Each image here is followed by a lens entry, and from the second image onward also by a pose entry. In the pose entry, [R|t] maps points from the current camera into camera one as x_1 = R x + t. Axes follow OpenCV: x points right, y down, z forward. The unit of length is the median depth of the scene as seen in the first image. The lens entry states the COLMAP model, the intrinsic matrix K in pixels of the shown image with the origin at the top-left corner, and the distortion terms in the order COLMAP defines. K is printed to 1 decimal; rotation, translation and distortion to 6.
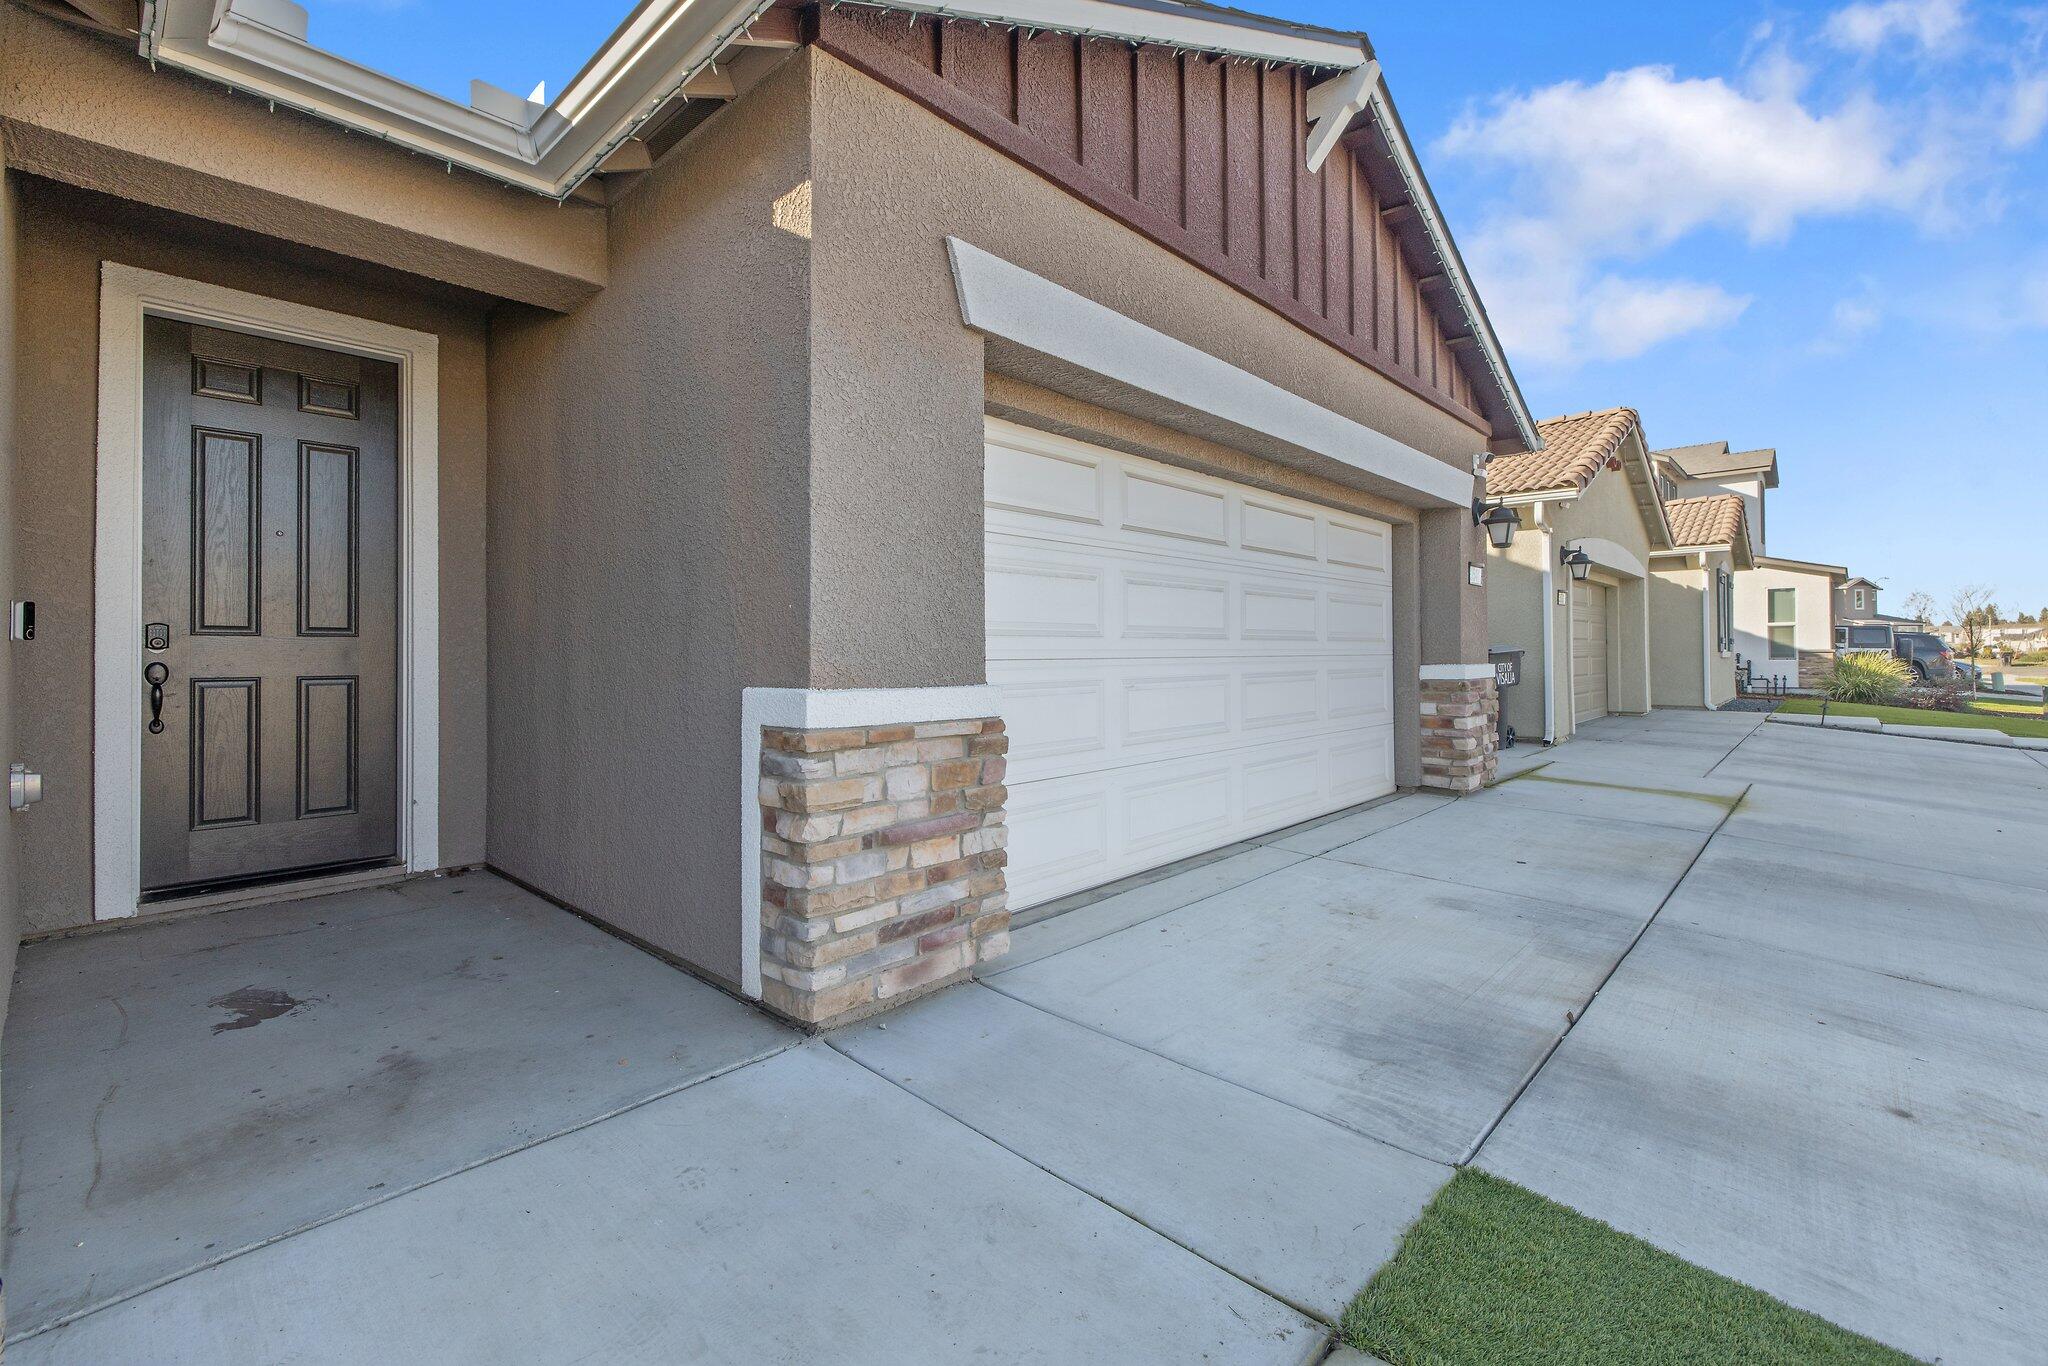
lens RADIAL K [[885.0, 0, 1033.9], [0, 885.0, 651.7], [0, 0, 1]] dist [-0.000266, -0.000081]
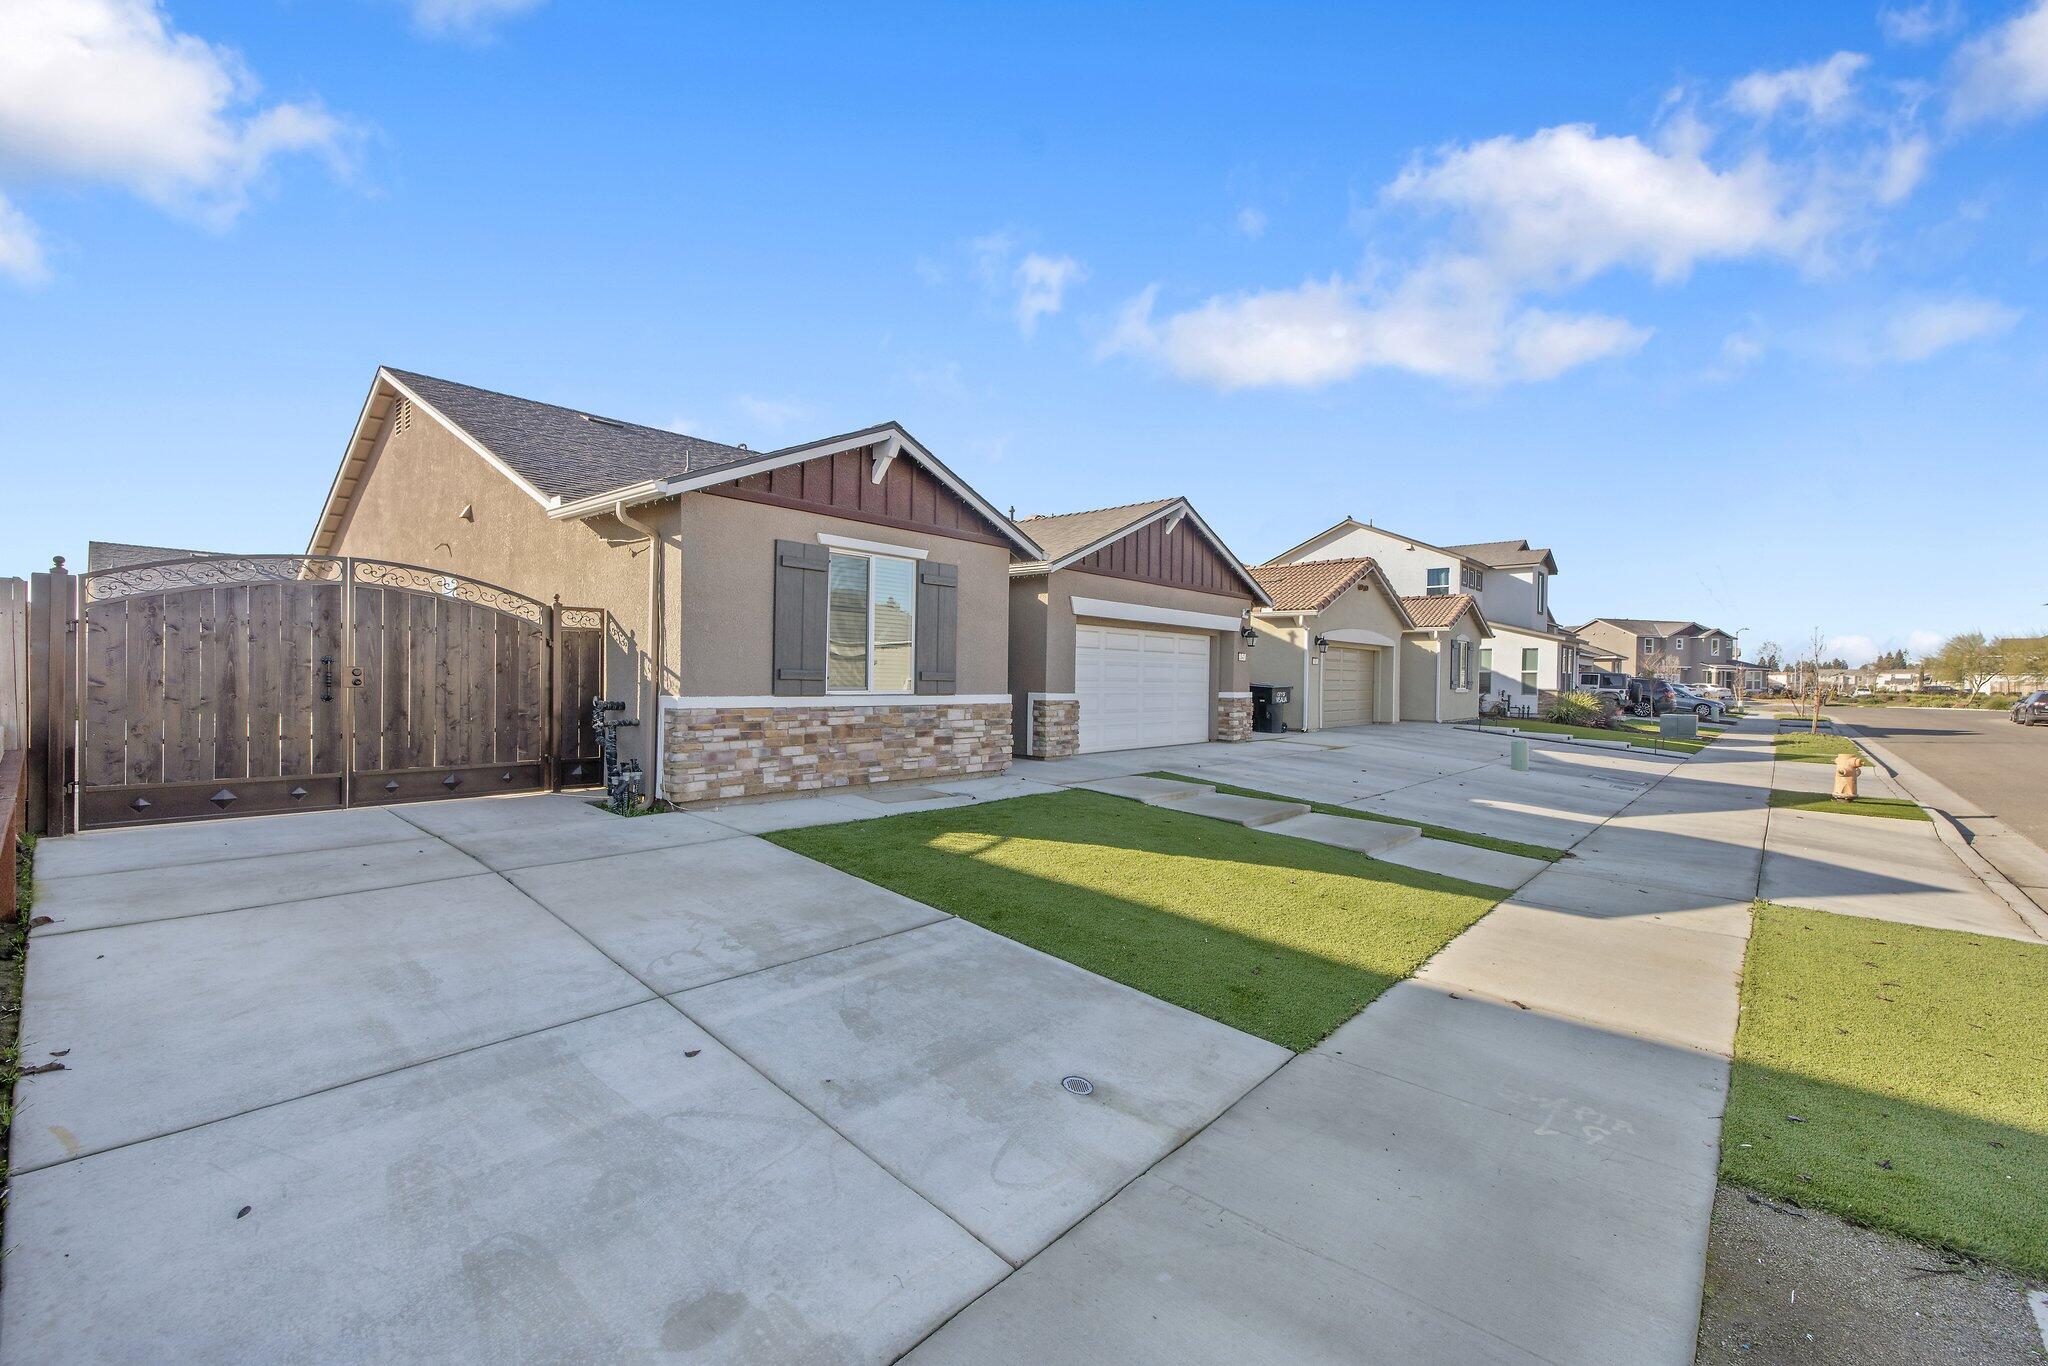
lens RADIAL K [[862.2, 0, 1024.0], [0, 862.2, 683.0], [0, 0, 1]] dist [-0.000497, -0.000054]
pose [[0.999447, 0.024119, 0.022912, -0.299507], [-0.024397, 0.999631, 0.011944, -0.043531], [-0.022615, -0.012496, 0.999666, -2.420825]]
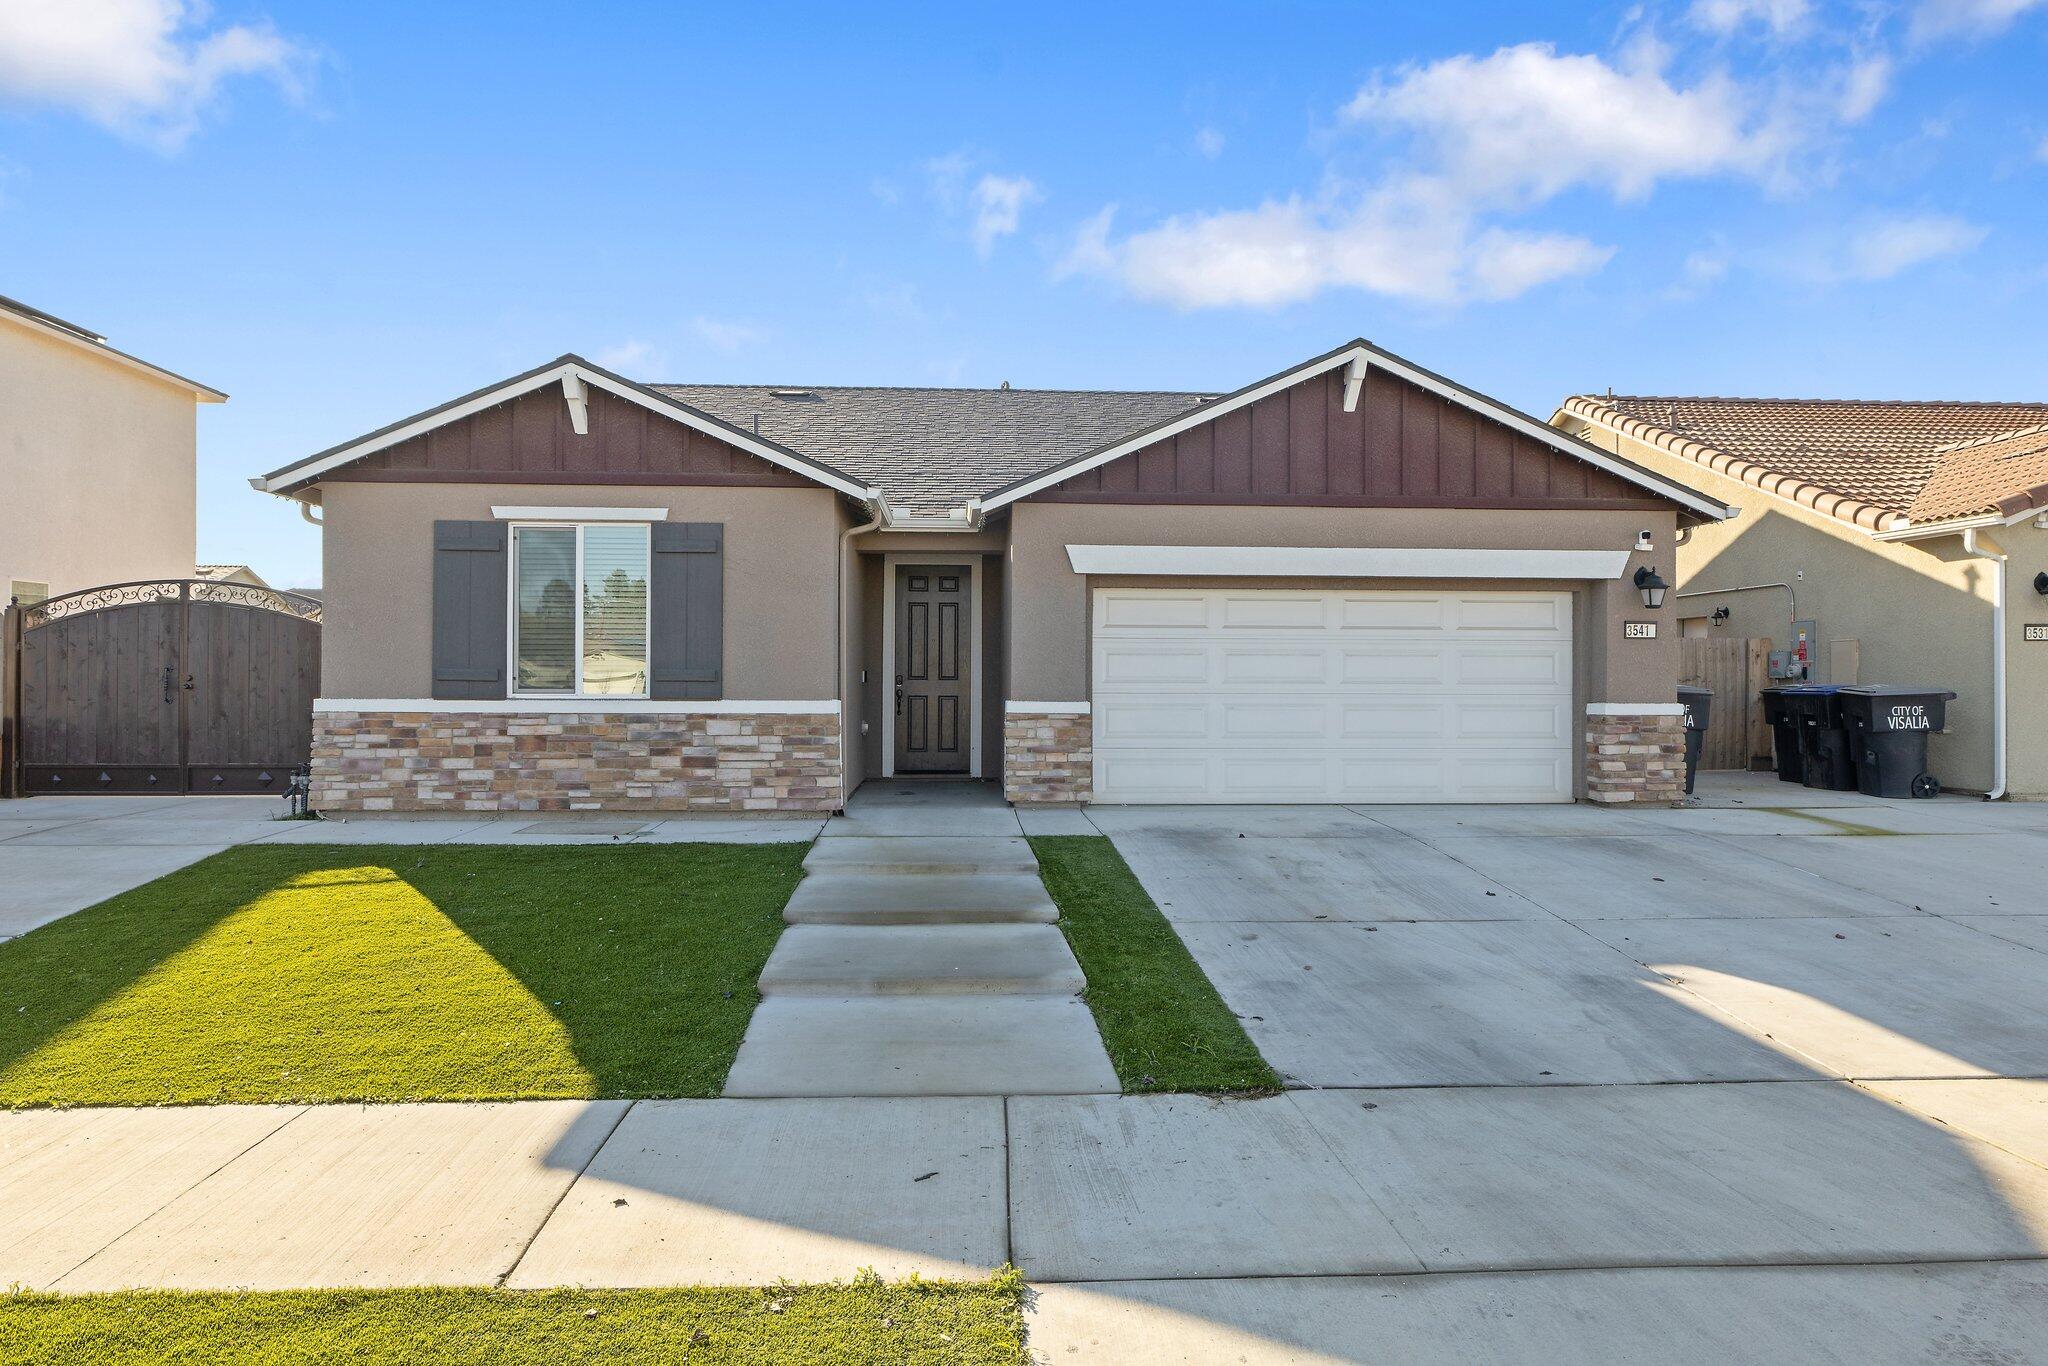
lens RADIAL K [[1237.7, 0, 1024.0], [0, 1237.7, 683.0], [0, 0, 1]] dist [-0.002423, -0.000413]
pose [[0.715526, 0.009453, -0.698522, 1.801030], [-0.006575, 0.999955, 0.006798, -0.033467], [0.698555, -0.000271, 0.715556, -1.357251]]
